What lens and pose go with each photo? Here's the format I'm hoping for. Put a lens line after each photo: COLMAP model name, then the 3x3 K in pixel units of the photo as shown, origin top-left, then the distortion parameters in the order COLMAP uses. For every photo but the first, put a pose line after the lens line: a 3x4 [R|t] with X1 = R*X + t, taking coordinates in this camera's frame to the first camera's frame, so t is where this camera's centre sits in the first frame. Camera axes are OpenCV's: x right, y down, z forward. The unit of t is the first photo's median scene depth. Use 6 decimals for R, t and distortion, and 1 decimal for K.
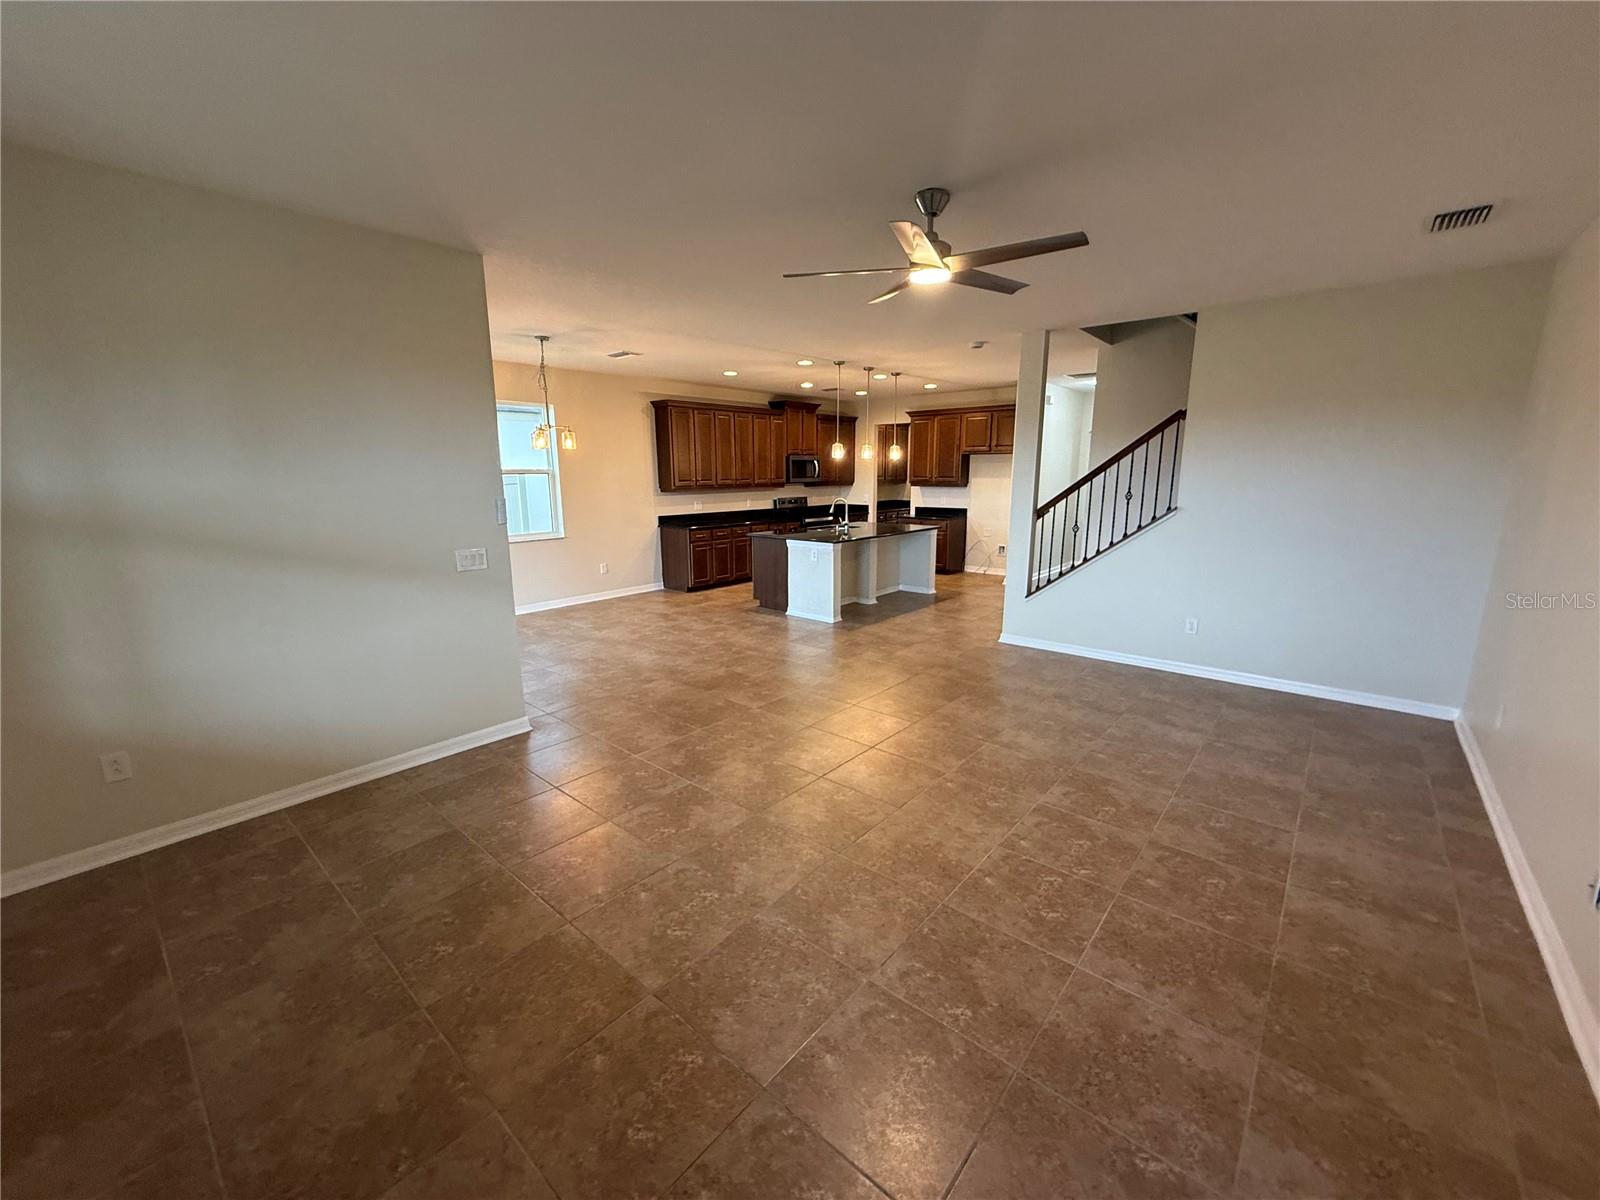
lens RADIAL K [[638.6, 0, 797.8], [0, 638.6, 600.4], [0, 0, 1]] dist [-0.002736, -0.000387]
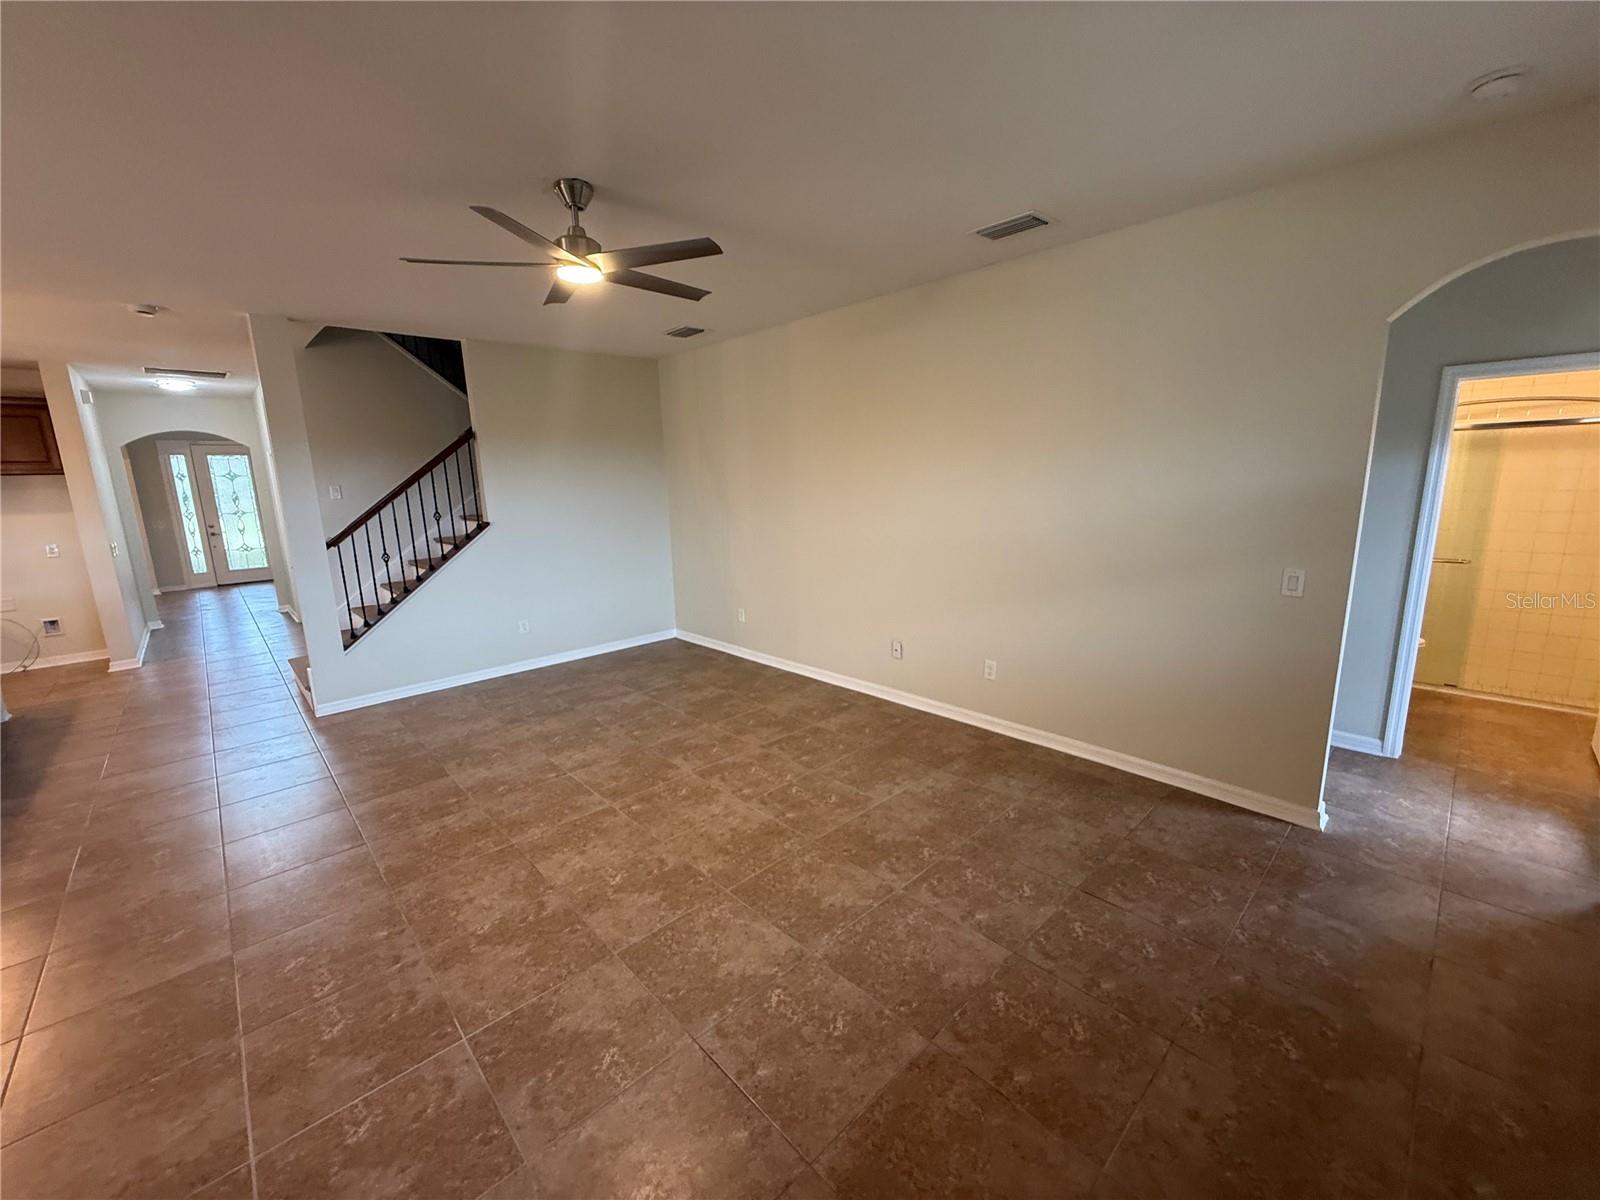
lens RADIAL K [[638.6, 0, 797.8], [0, 638.6, 600.4], [0, 0, 1]] dist [-0.002736, -0.000387]
pose [[0.101286, -0.188638, 0.976810, -0.634075], [0.225824, 0.960589, 0.162090, -0.116835], [-0.968888, 0.204170, 0.139893, 0.570163]]
